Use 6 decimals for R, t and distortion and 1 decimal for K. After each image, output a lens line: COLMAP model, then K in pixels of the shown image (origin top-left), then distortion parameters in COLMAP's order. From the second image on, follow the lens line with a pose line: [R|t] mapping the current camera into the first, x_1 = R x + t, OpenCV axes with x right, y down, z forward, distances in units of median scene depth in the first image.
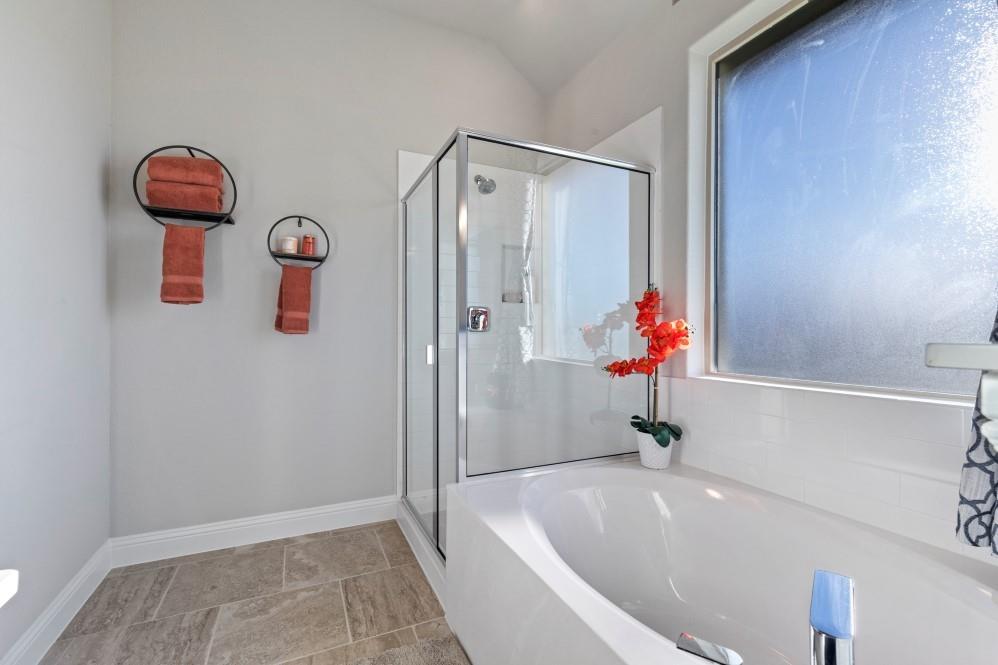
lens RADIAL K [[446.5, 0, 499.9], [0, 446.5, 330.9], [0, 0, 1]] dist [0.002112, 0.000262]
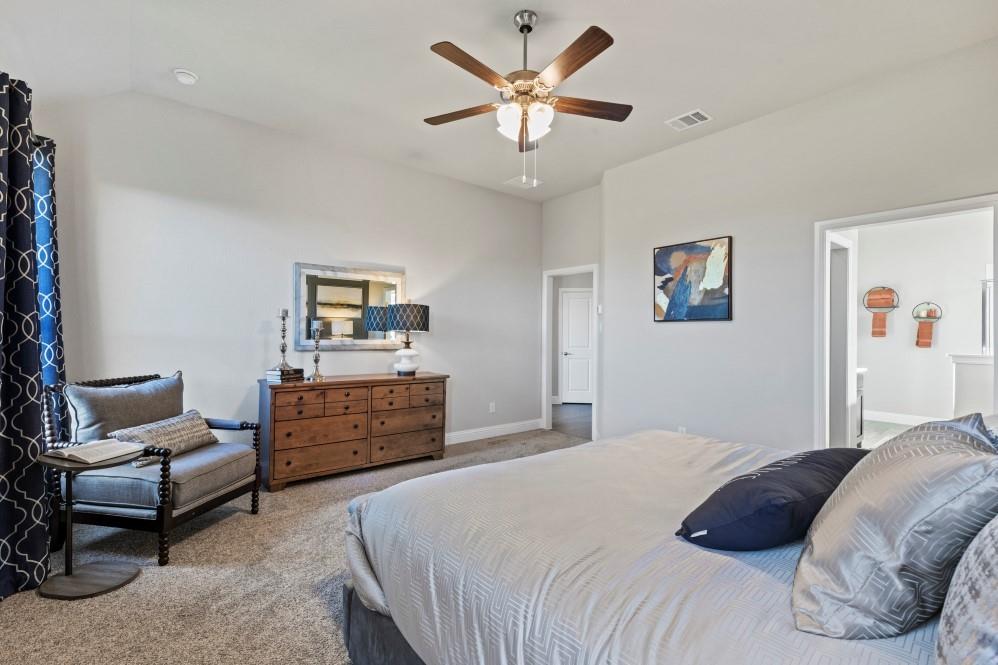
lens RADIAL K [[446.5, 0, 497.8], [0, 446.5, 332.5], [0, 0, 1]] dist [0.002112, 0.000262]
pose [[0.252725, 0.000460, -0.967538, 1.540388], [-0.005517, 0.999984, -0.000965, -0.069059], [0.967522, 0.005581, 0.252724, -2.221415]]
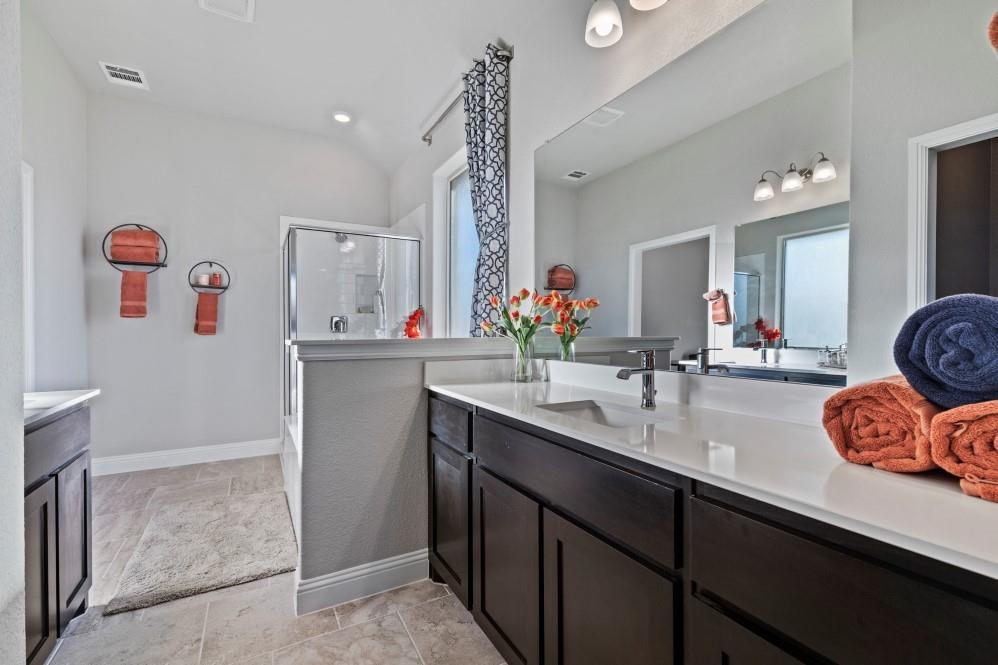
lens RADIAL K [[446.5, 0, 498.1], [0, 446.5, 333.6], [0, 0, 1]] dist [0.002112, 0.000262]
pose [[0.997473, -0.004084, 0.070932, 0.501669], [0.003563, 0.999966, 0.007465, -0.007304], [-0.070960, -0.007193, 0.997453, -0.722922]]
